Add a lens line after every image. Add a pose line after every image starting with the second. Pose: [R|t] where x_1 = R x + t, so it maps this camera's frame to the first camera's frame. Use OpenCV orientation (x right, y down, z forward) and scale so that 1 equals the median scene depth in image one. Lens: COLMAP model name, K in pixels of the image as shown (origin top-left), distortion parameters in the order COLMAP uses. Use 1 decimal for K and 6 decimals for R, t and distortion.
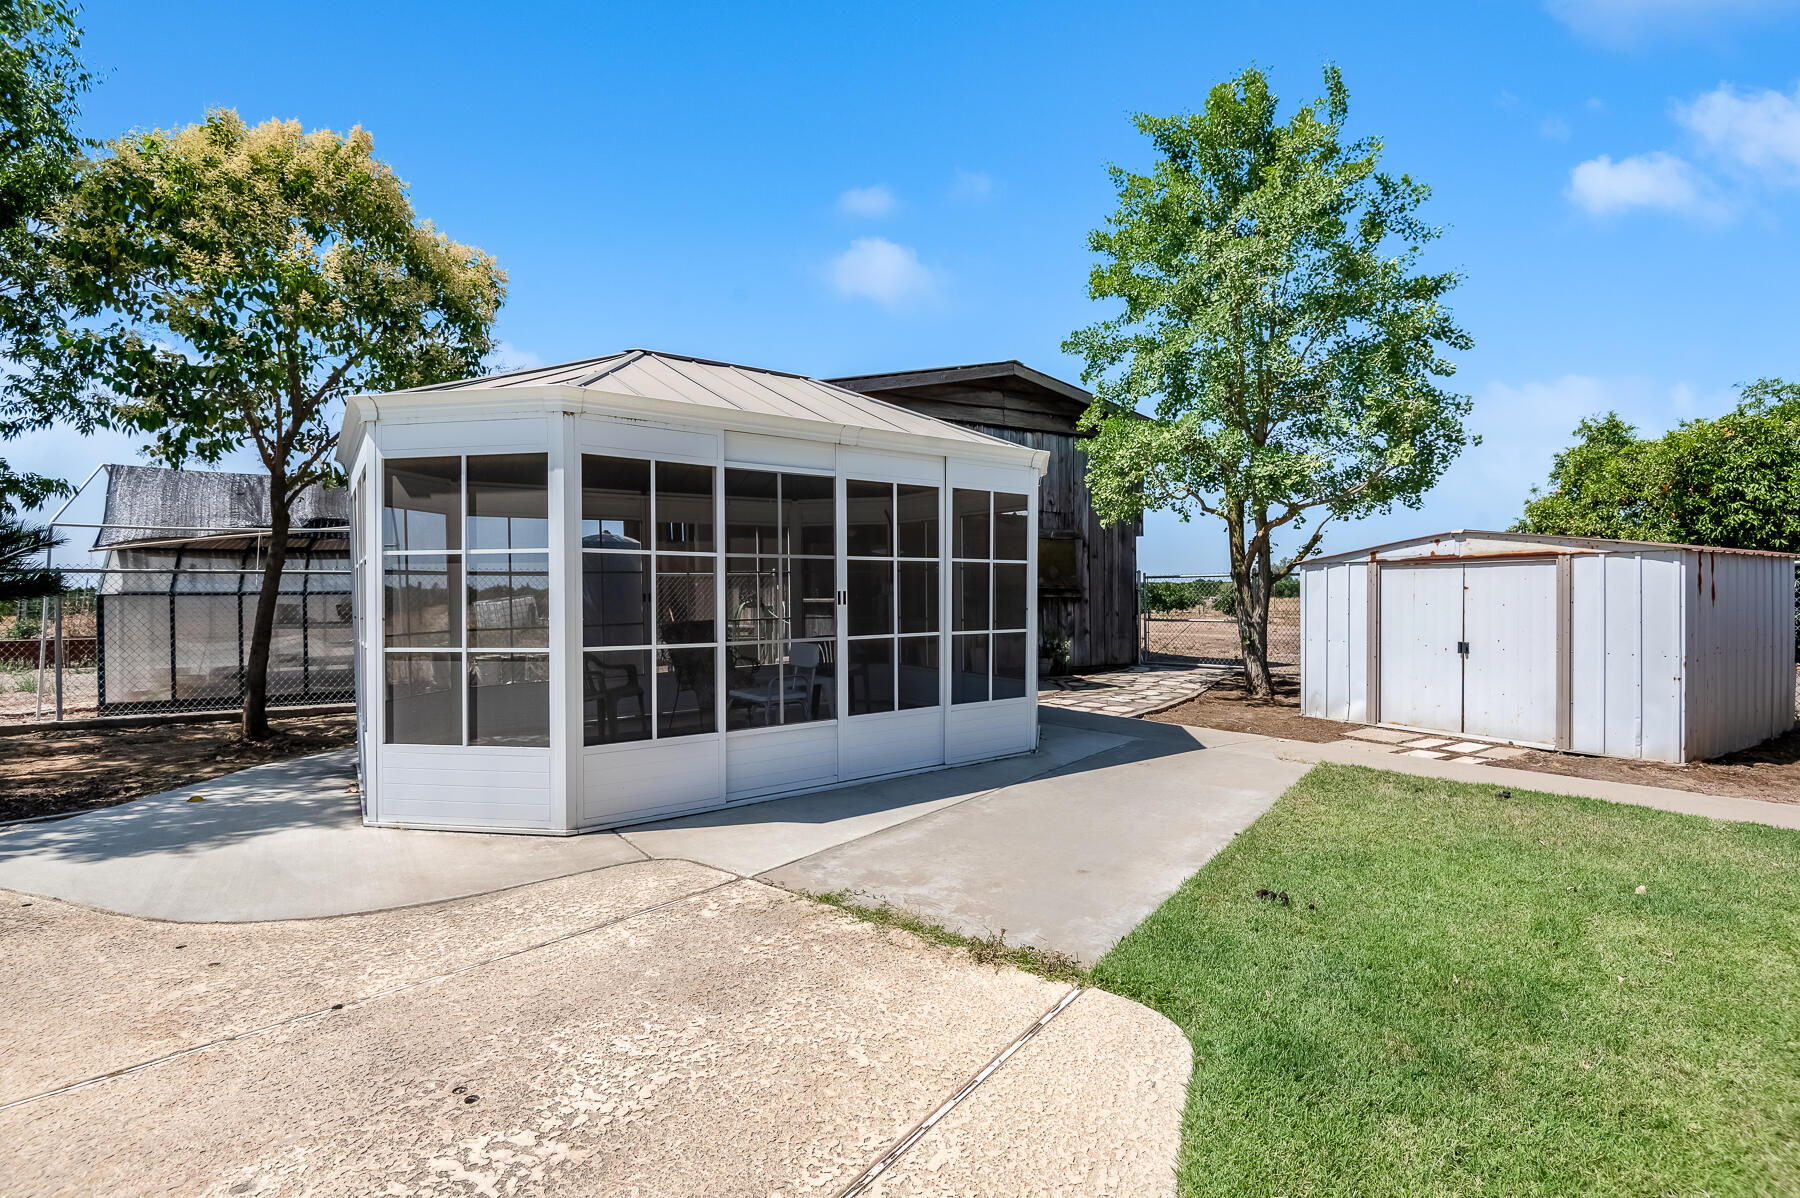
lens RADIAL K [[834.0, 0, 860.0], [0, 834.0, 601.1], [0, 0, 1]] dist [-0.014051, -0.005985]
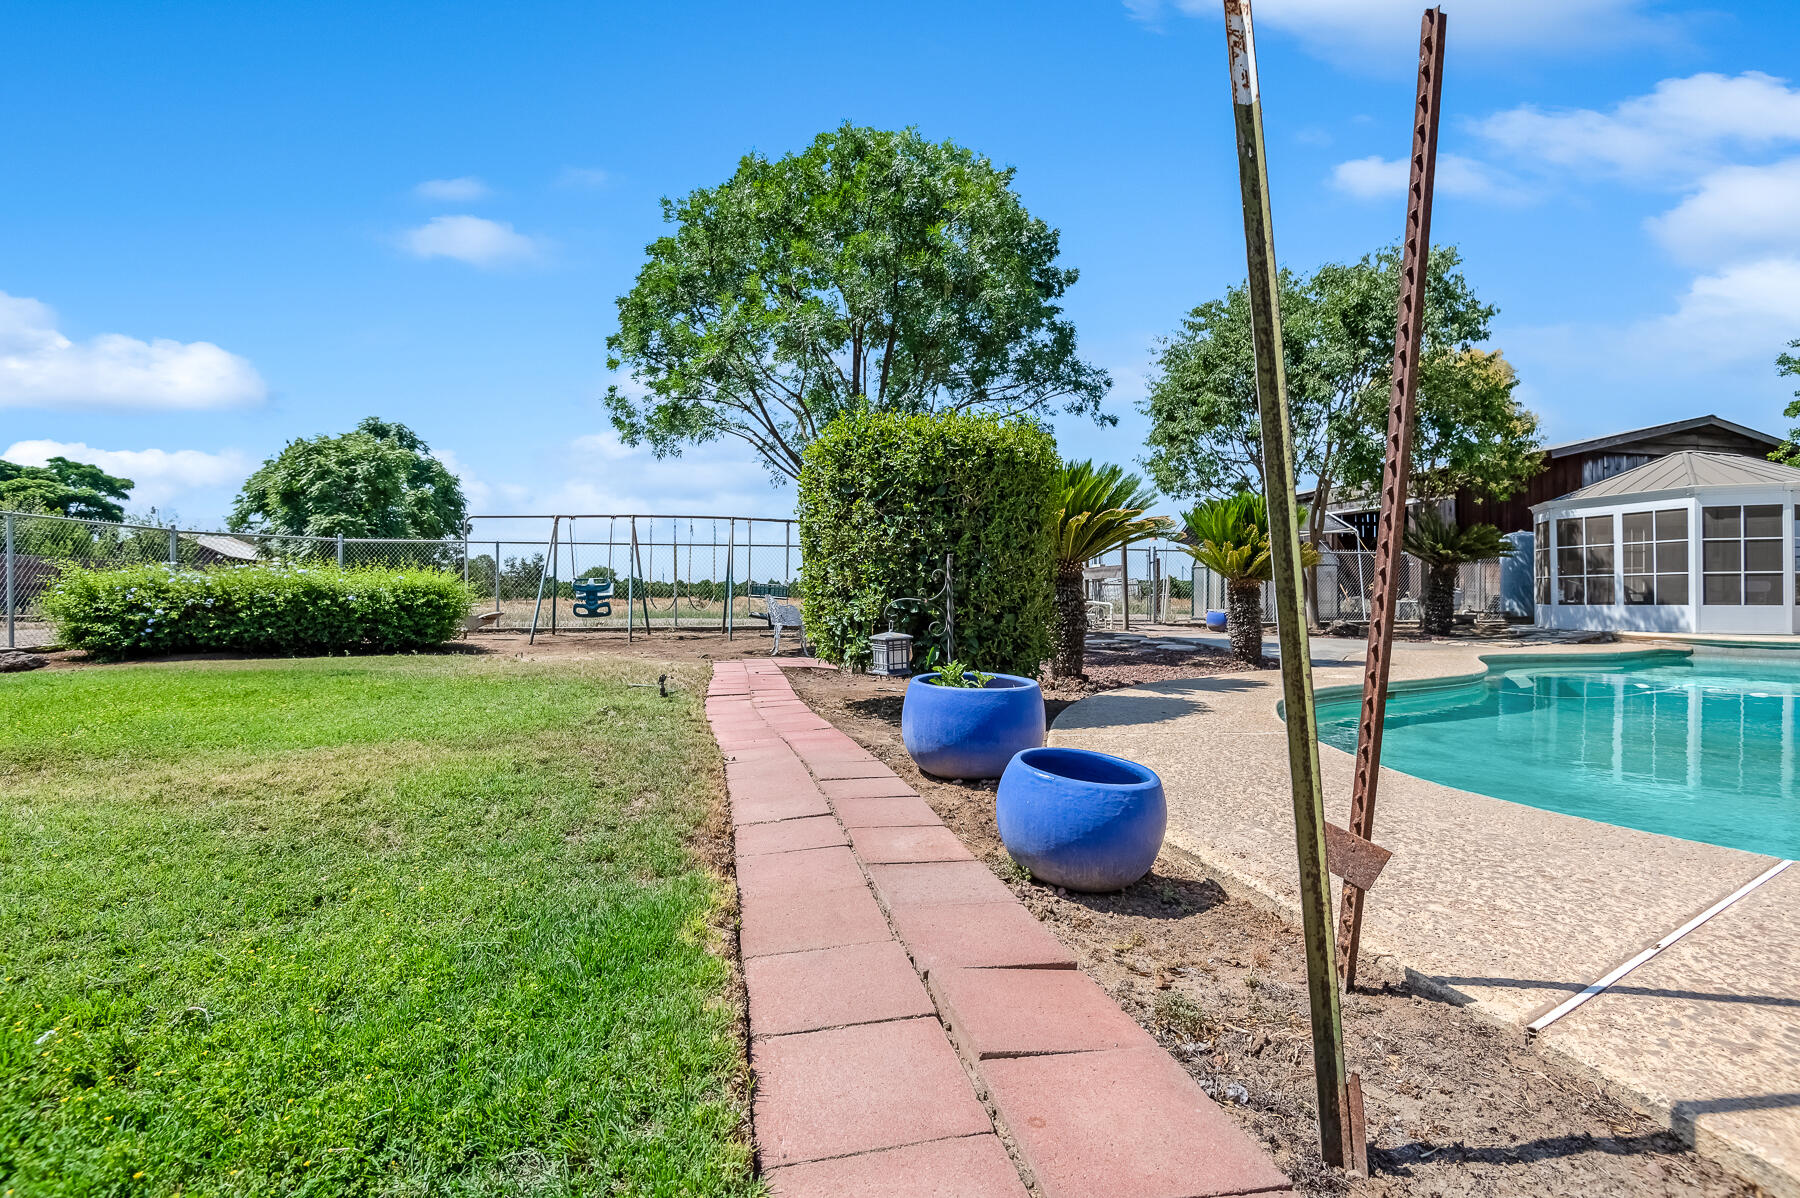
lens RADIAL K [[834.0, 0, 899.7], [0, 834.0, 599.8], [0, 0, 1]] dist [-0.014051, -0.005985]
pose [[0.960778, 0.003202, -0.277300, -1.067464], [-0.003205, 0.999995, 0.000440, 0.069162], [0.277300, 0.000466, 0.960783, -1.084890]]
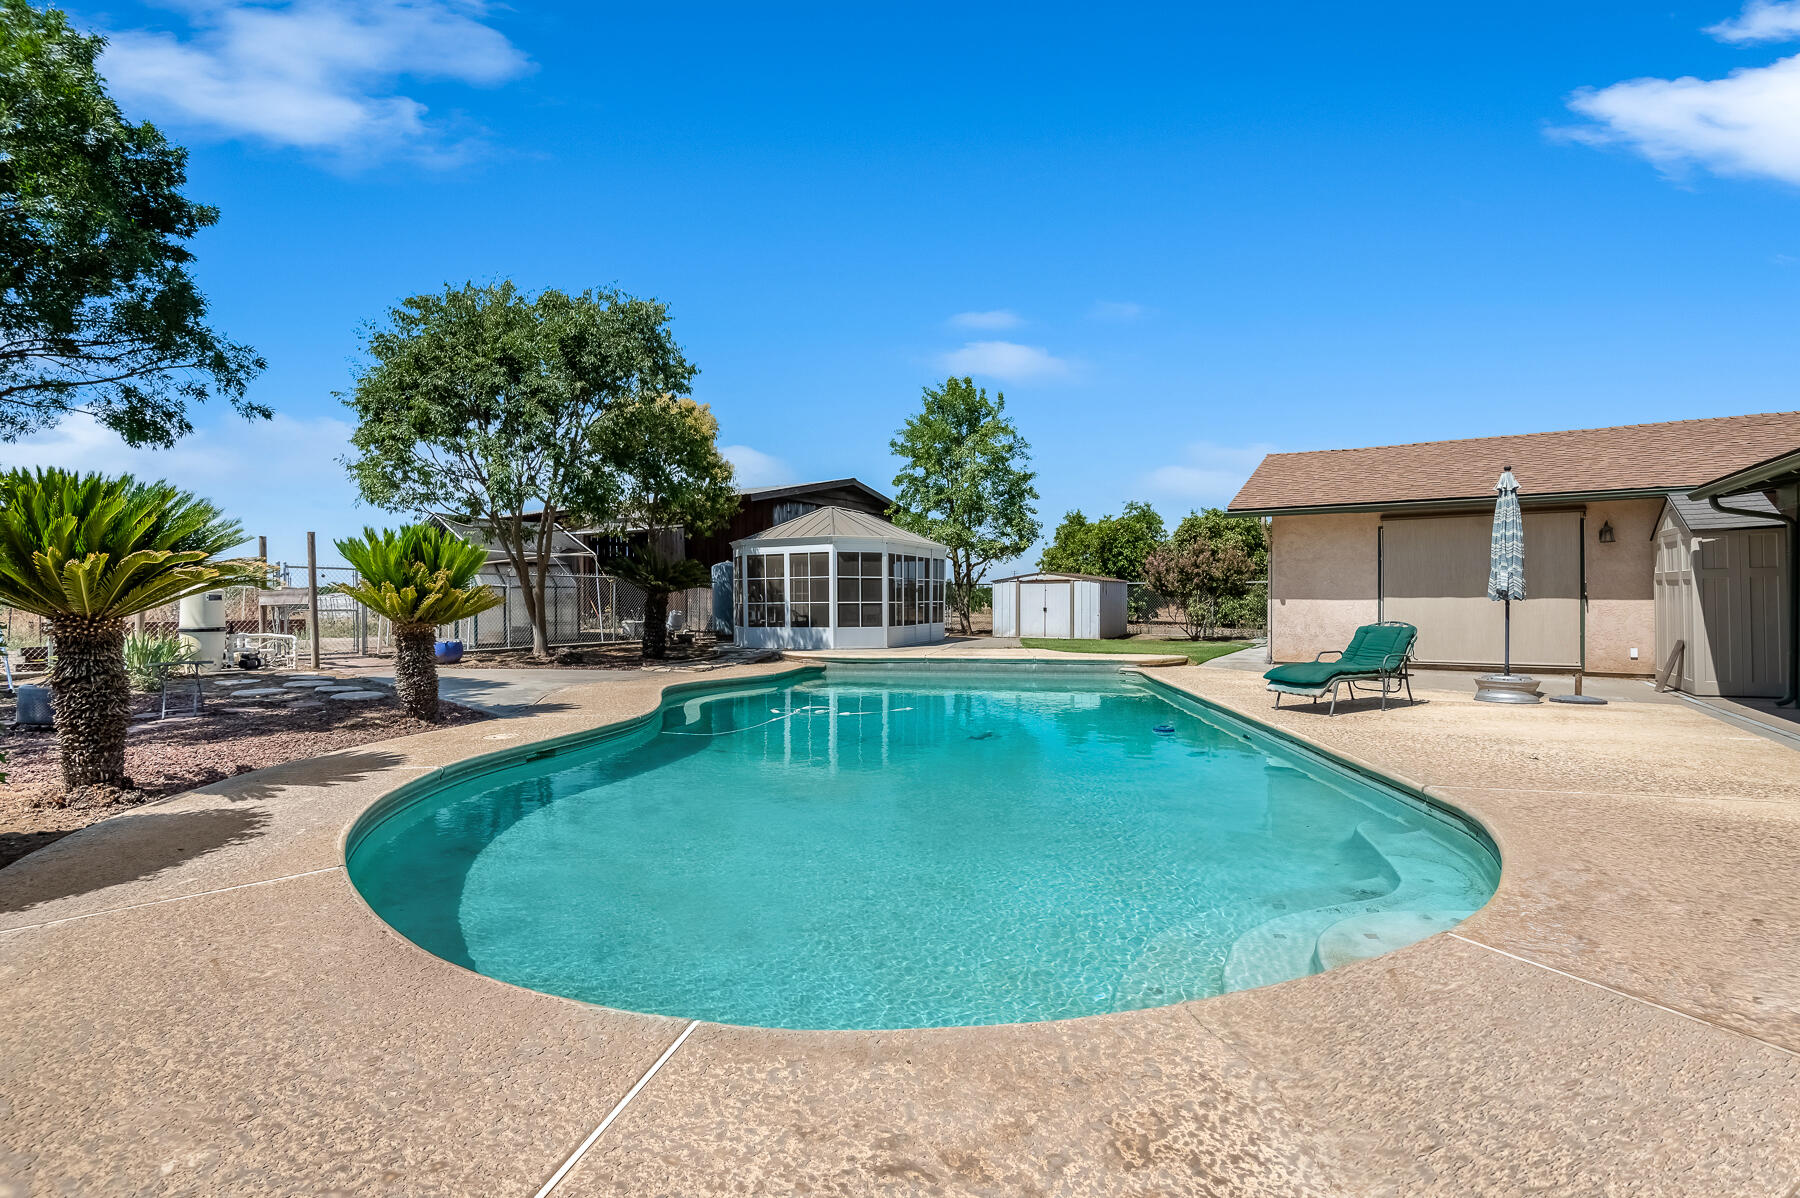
lens RADIAL K [[834.0, 0, 903.0], [0, 834.0, 608.1], [0, 0, 1]] dist [-0.014051, -0.005985]
pose [[0.856925, 0.000496, 0.515441, -0.984671], [-0.000380, 1.000000, -0.000329, 0.038095], [-0.515441, 0.000086, 0.856925, -1.035562]]
